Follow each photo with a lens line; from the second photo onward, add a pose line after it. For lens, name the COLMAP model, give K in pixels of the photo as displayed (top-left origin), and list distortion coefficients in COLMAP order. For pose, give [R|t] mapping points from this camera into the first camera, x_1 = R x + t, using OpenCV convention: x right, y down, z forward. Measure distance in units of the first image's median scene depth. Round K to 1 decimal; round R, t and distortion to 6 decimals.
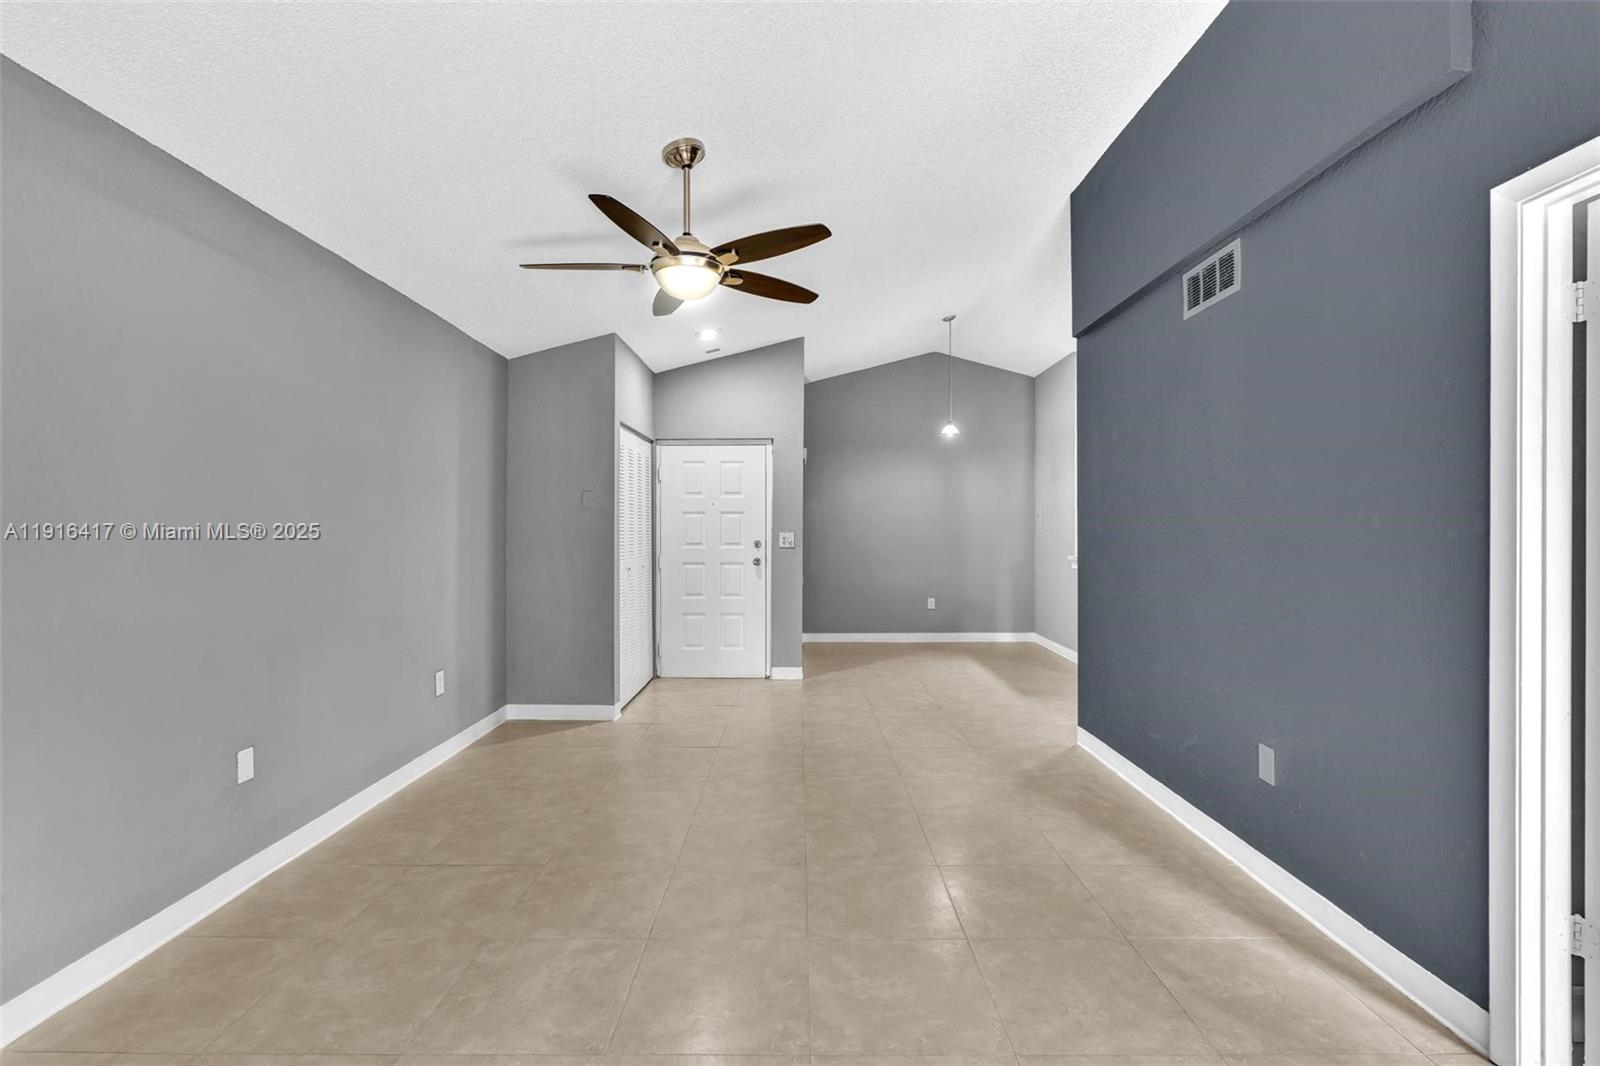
lens RADIAL K [[726.4, 0, 798.5], [0, 726.4, 532.3], [0, 0, 1]] dist [-0.000722, 0.001381]
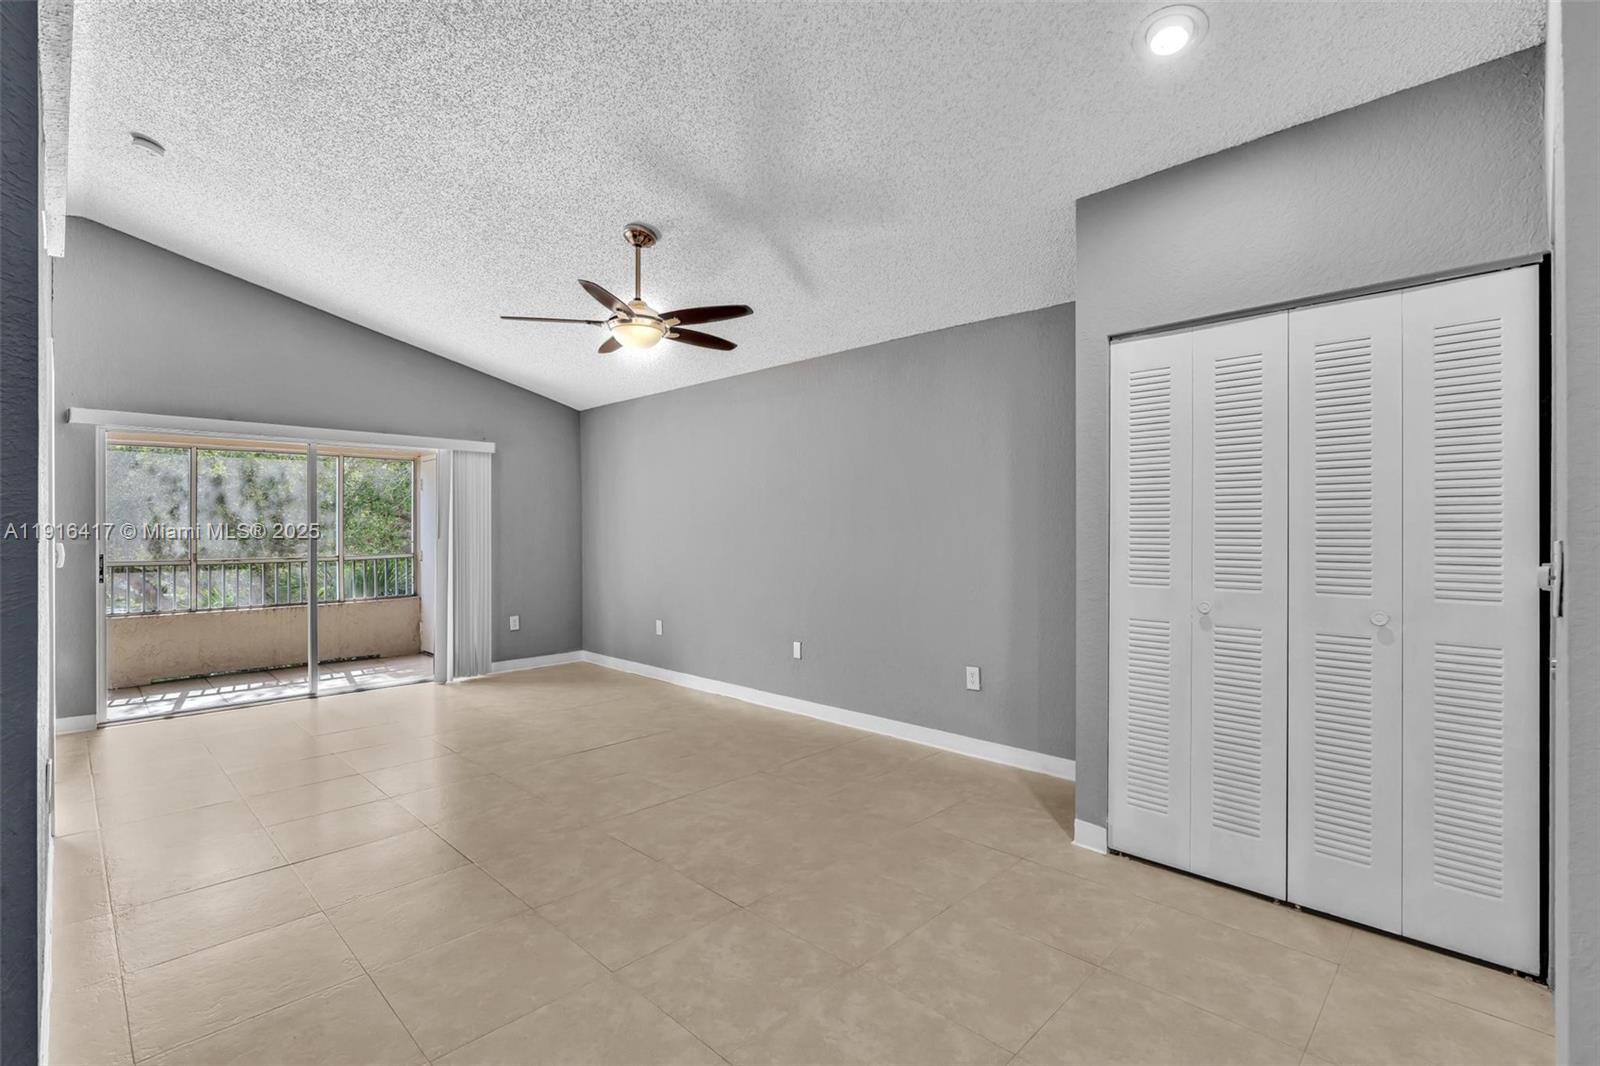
lens RADIAL K [[731.0, 0, 802.2], [0, 731.0, 533.8], [0, 0, 1]] dist [-0.002189, -0.000181]
pose [[-0.695545, 0.006422, -0.718454, 0.484797], [0.001236, 0.999969, 0.007741, -0.006438], [0.718481, 0.004496, -0.695532, 1.793855]]
